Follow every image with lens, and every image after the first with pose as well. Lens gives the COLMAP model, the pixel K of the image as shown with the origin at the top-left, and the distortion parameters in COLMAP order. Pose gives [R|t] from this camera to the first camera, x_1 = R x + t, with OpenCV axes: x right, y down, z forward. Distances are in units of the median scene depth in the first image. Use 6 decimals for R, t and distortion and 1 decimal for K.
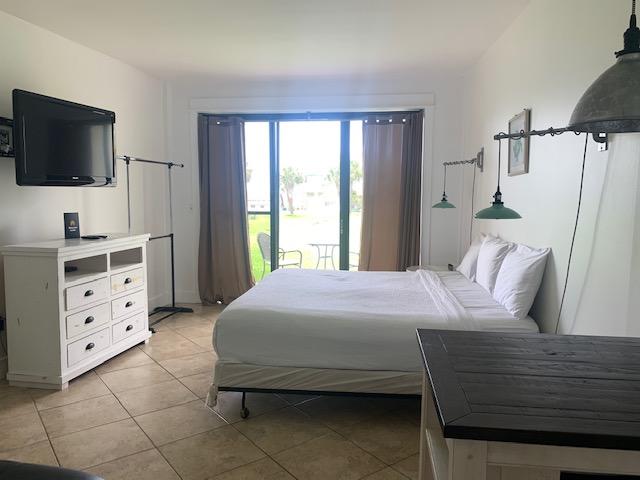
lens RADIAL K [[505.8, 0, 320.0], [0, 505.8, 240.0], [0, 0, 1]] dist [-0.004594, -0.004940]
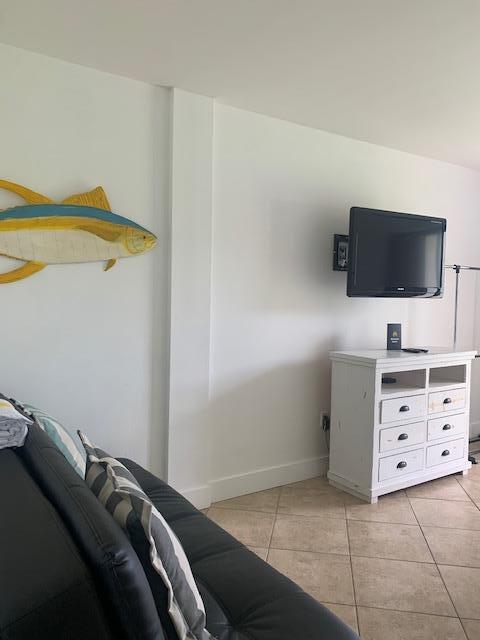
lens RADIAL K [[498.7, 0, 240.0], [0, 498.7, 320.0], [0, 0, 1]] dist [0.002759, -0.003508]
pose [[0.705730, 0.031326, -0.707788, -0.015049], [-0.074086, 0.996808, -0.029752, -0.011278], [0.704596, 0.073434, 0.705798, 0.108186]]
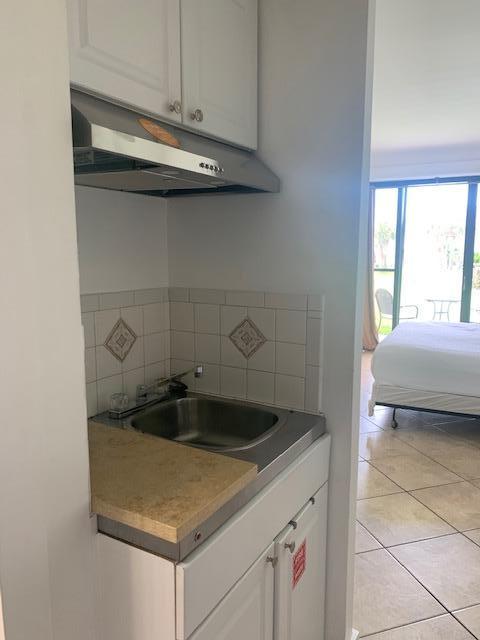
lens RADIAL K [[505.8, 0, 240.0], [0, 505.8, 320.0], [0, 0, 1]] dist [-0.004594, -0.004940]
pose [[0.946690, 0.045909, -0.318860, -0.101376], [-0.031362, 0.998226, 0.050609, 0.017901], [0.320617, -0.037911, 0.946450, -0.285186]]
